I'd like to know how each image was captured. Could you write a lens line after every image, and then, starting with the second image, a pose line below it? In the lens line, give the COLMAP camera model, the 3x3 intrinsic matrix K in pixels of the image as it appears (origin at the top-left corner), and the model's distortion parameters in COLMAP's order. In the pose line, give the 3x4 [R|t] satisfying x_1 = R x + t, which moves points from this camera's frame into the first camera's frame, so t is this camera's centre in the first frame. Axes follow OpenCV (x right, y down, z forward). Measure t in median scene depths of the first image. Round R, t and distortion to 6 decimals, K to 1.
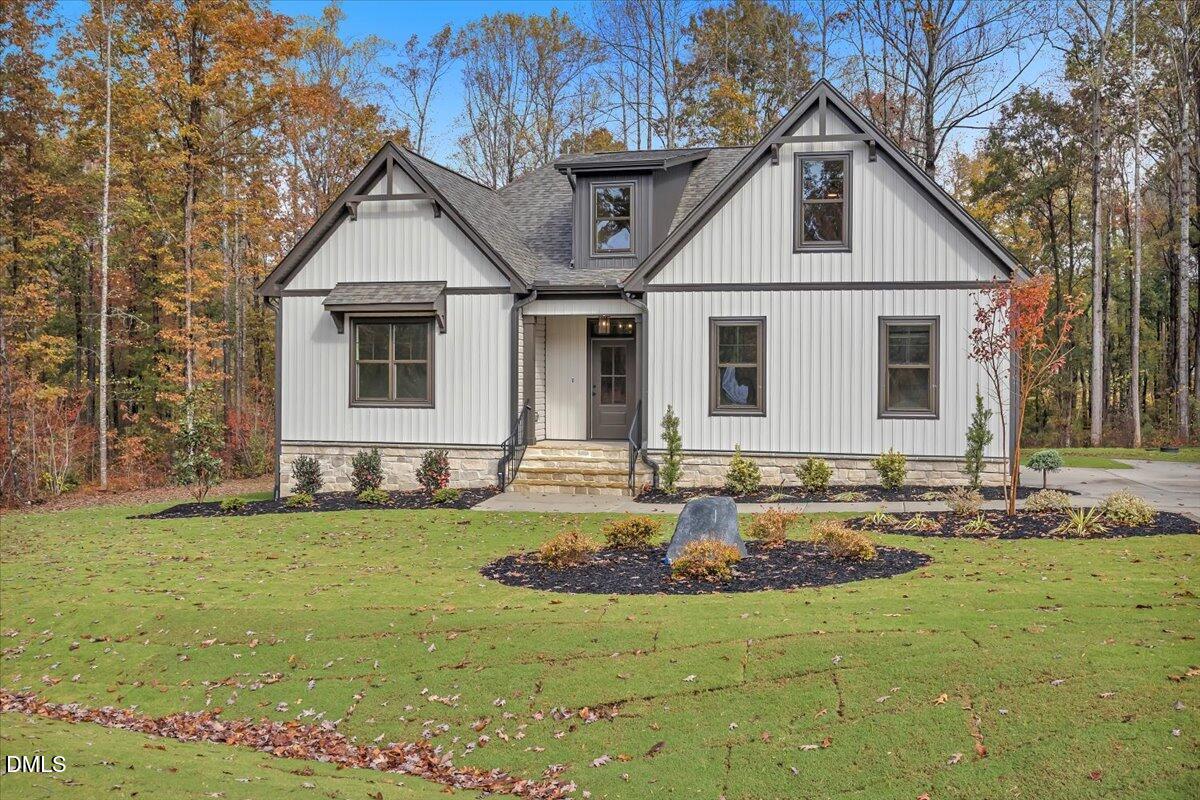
lens RADIAL K [[1095.0, 0, 598.3], [0, 1095.0, 373.8], [0, 0, 1]] dist [-0.018977, -0.004032]
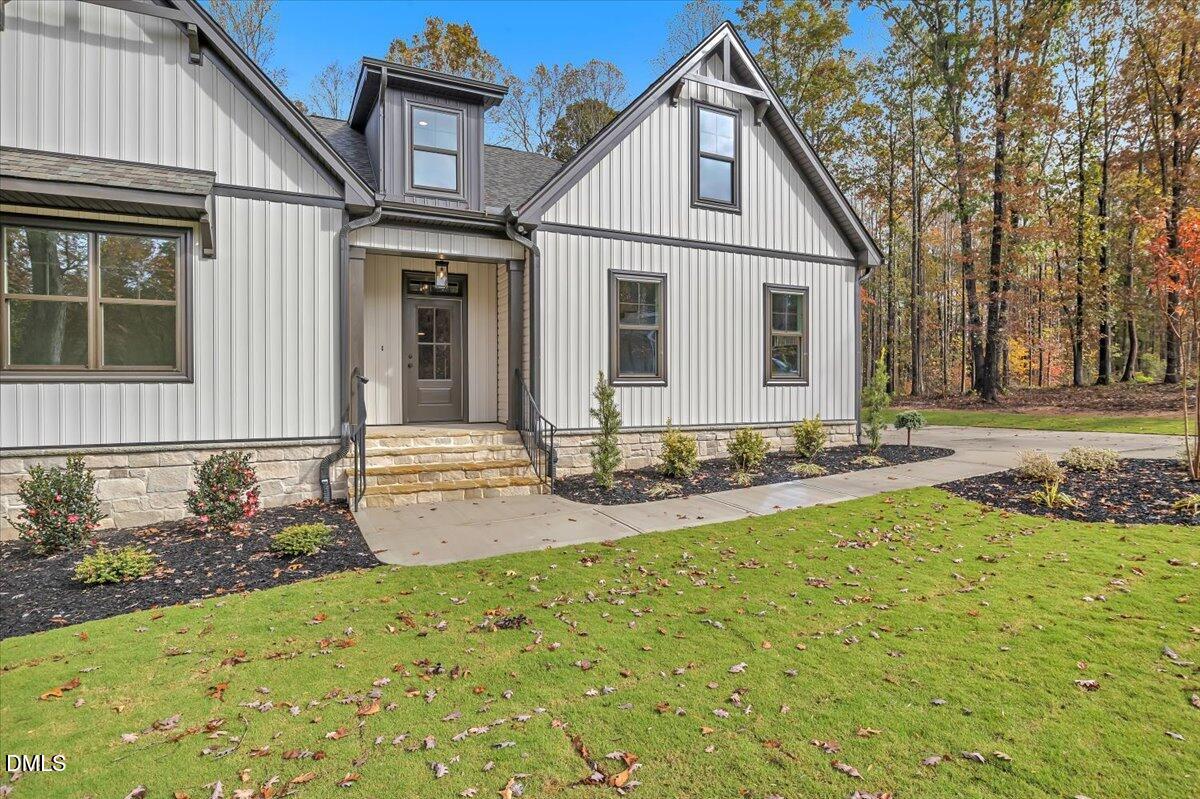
lens RADIAL K [[612.9, 0, 604.6], [0, 612.9, 387.1], [0, 0, 1]] dist [-0.004832, -0.000453]
pose [[0.771180, -0.009416, 0.636548, -0.192192], [0.005763, 0.999953, 0.007810, 0.033460], [-0.636592, -0.002355, 0.771198, 0.612086]]
